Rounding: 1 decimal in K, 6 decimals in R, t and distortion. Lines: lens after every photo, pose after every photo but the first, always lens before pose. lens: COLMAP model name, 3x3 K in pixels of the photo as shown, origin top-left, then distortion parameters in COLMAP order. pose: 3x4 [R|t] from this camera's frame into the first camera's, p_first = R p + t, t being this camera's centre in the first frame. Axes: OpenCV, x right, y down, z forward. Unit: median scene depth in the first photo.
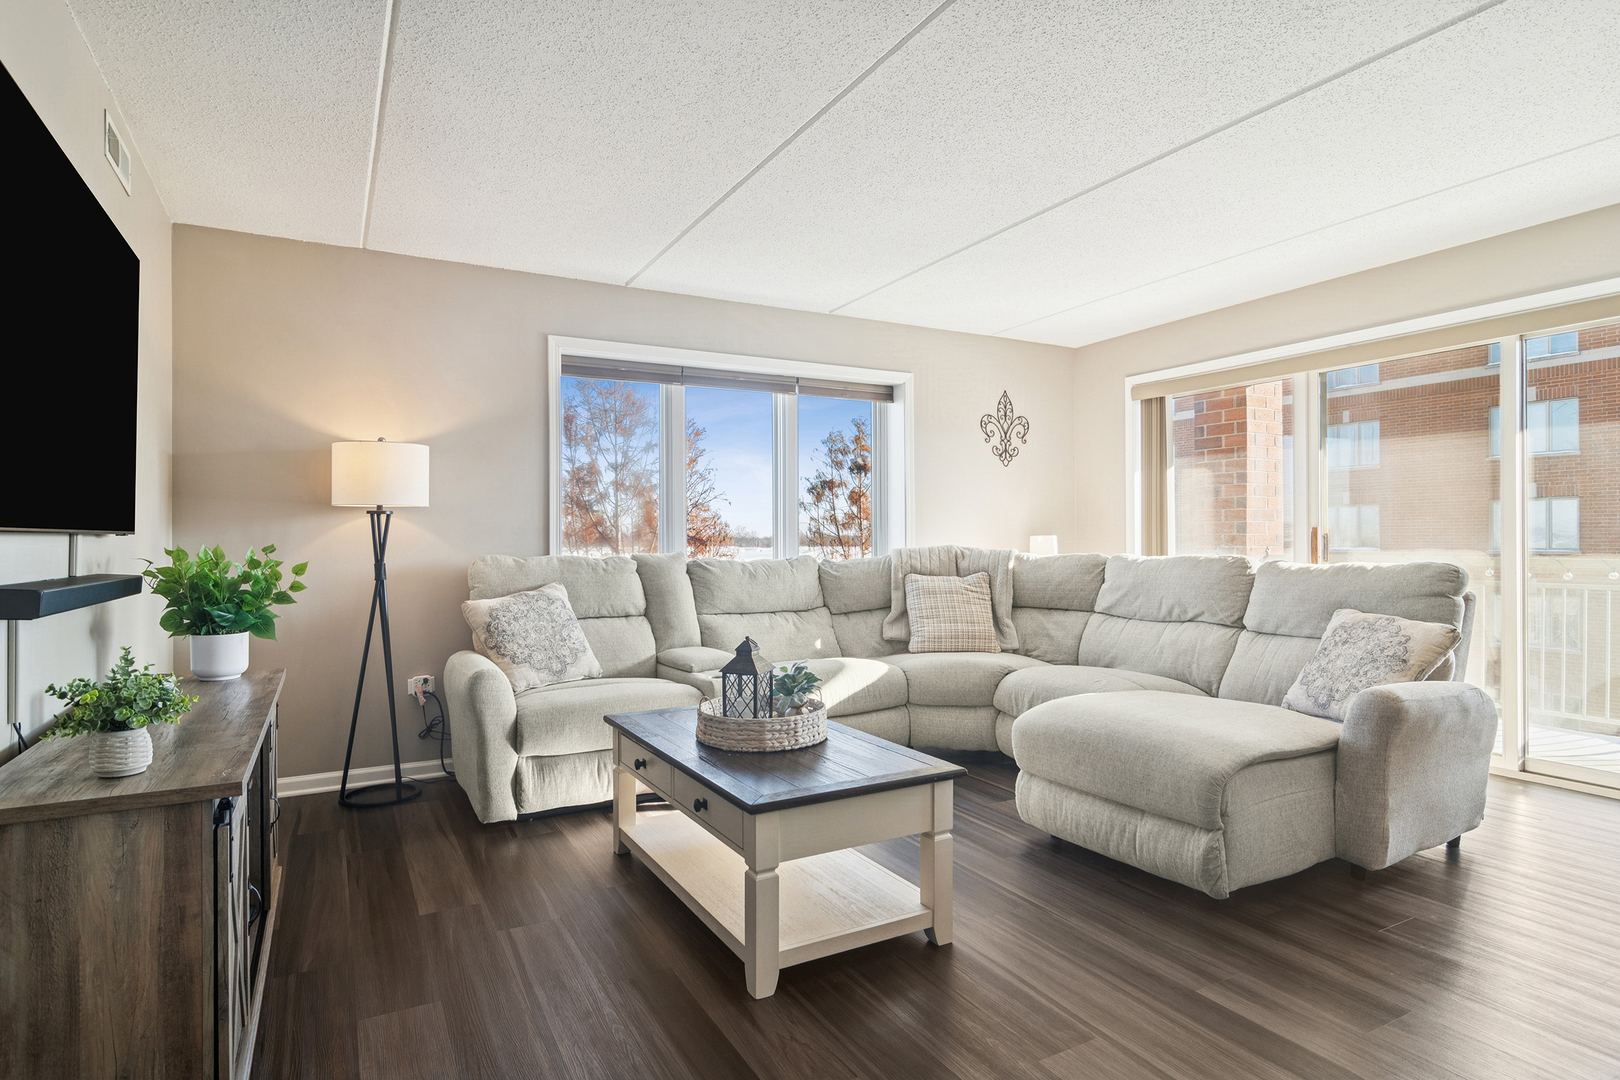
lens RADIAL K [[871.6, 0, 810.0], [0, 871.6, 540.0], [0, 0, 1]] dist [-0.011024, 0.034360]
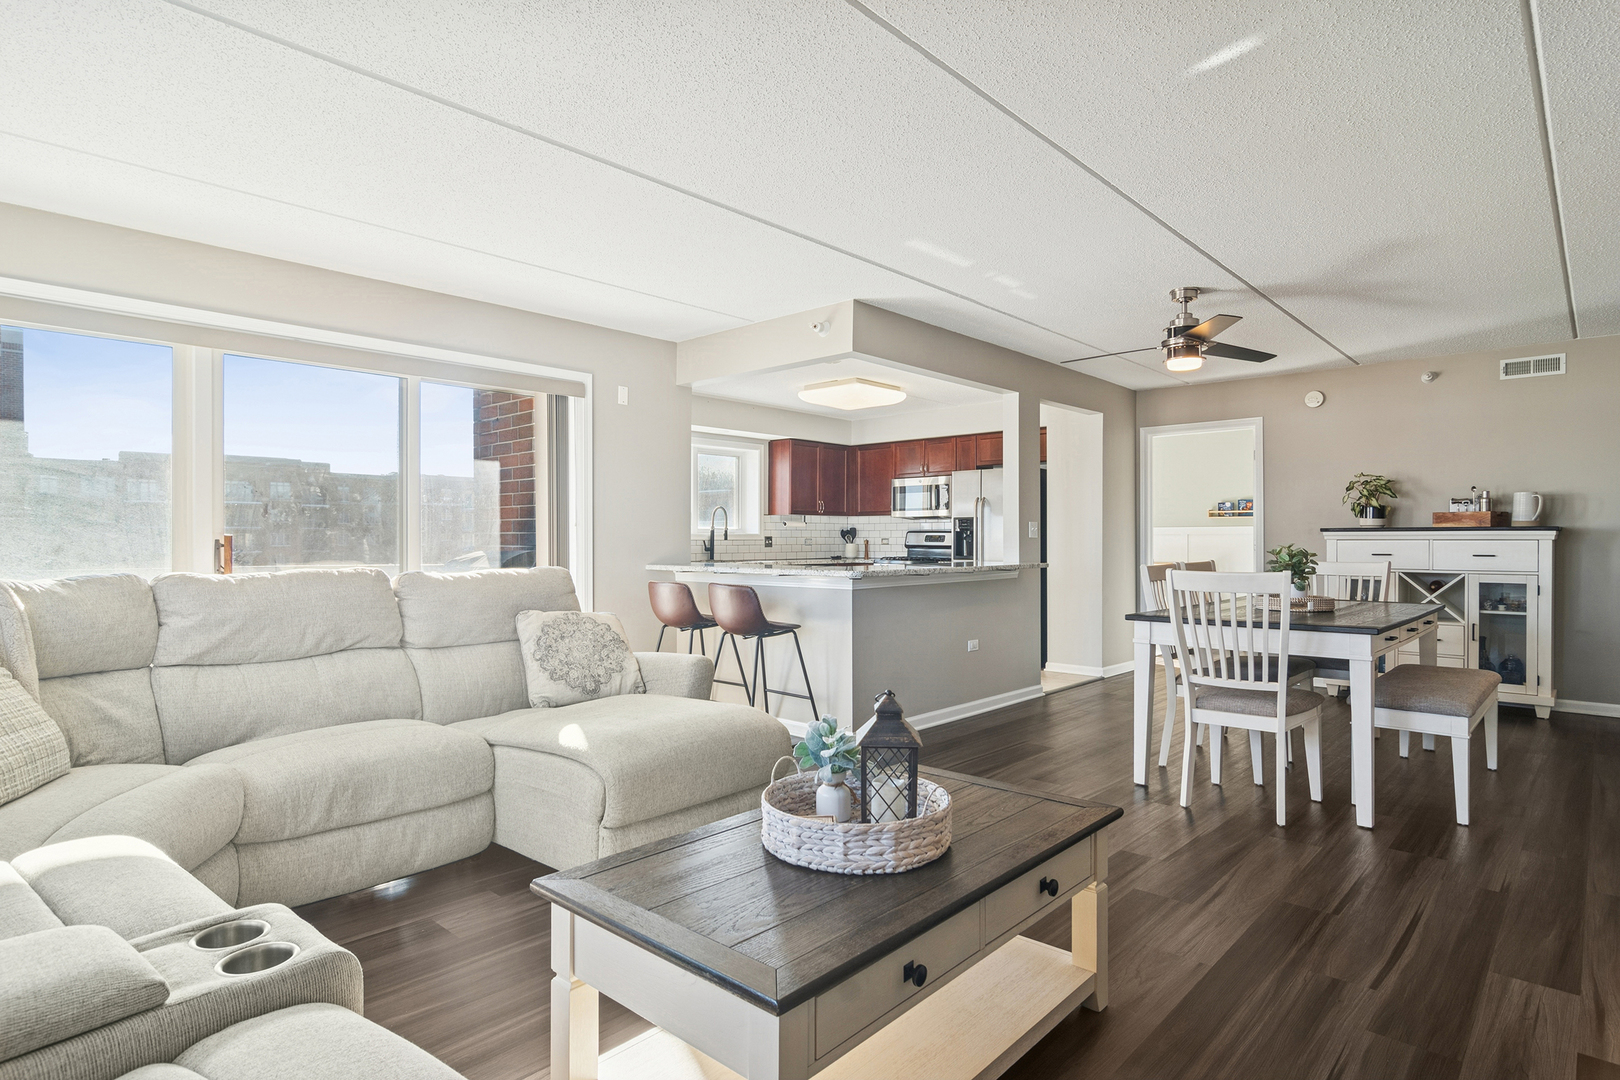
lens RADIAL K [[873.3, 0, 810.0], [0, 873.3, 540.0], [0, 0, 1]] dist [0.001675, 0.001287]
pose [[-0.318742, 0.004500, 0.947831, -0.453189], [0.005313, 0.999982, -0.002961, -0.004304], [-0.947827, 0.004092, -0.318760, 0.815703]]
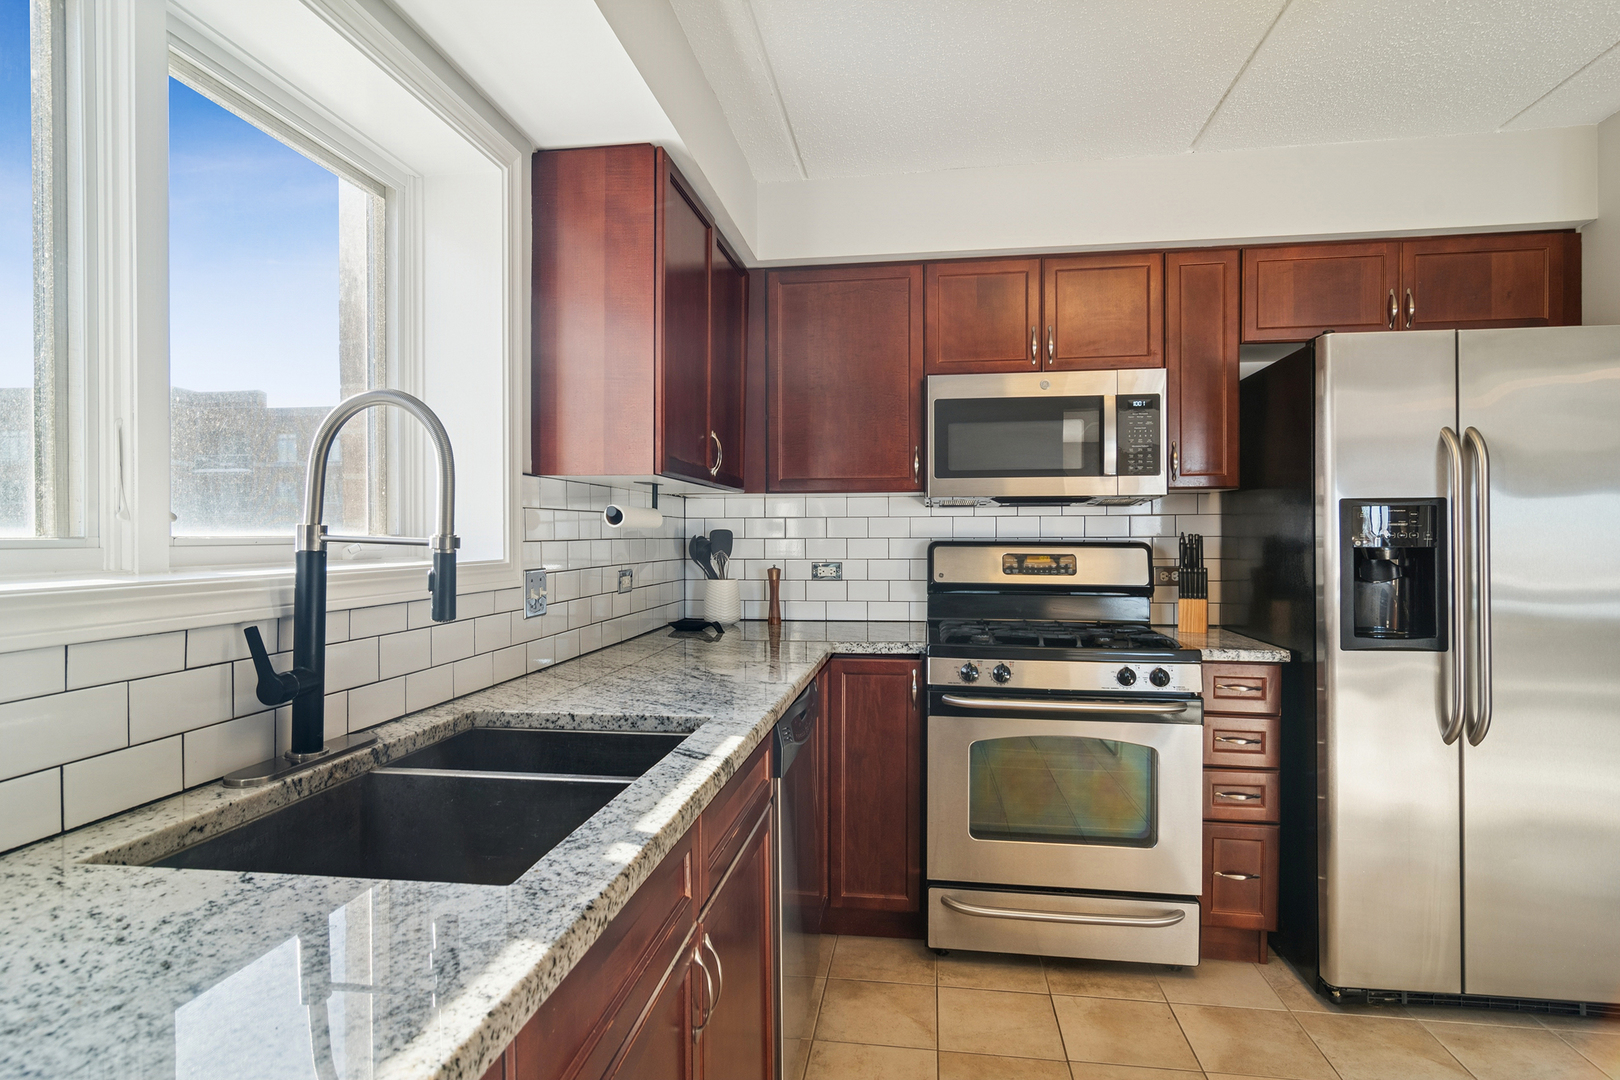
lens RADIAL K [[864.2, 0, 813.8], [0, 864.2, 535.7], [0, 0, 1]] dist [0.001267, 0.001904]
pose [[-0.800758, 0.007554, 0.598940, 1.178664], [0.008374, 0.999964, -0.001415, -0.036251], [-0.598929, 0.003882, -0.800793, 0.526379]]
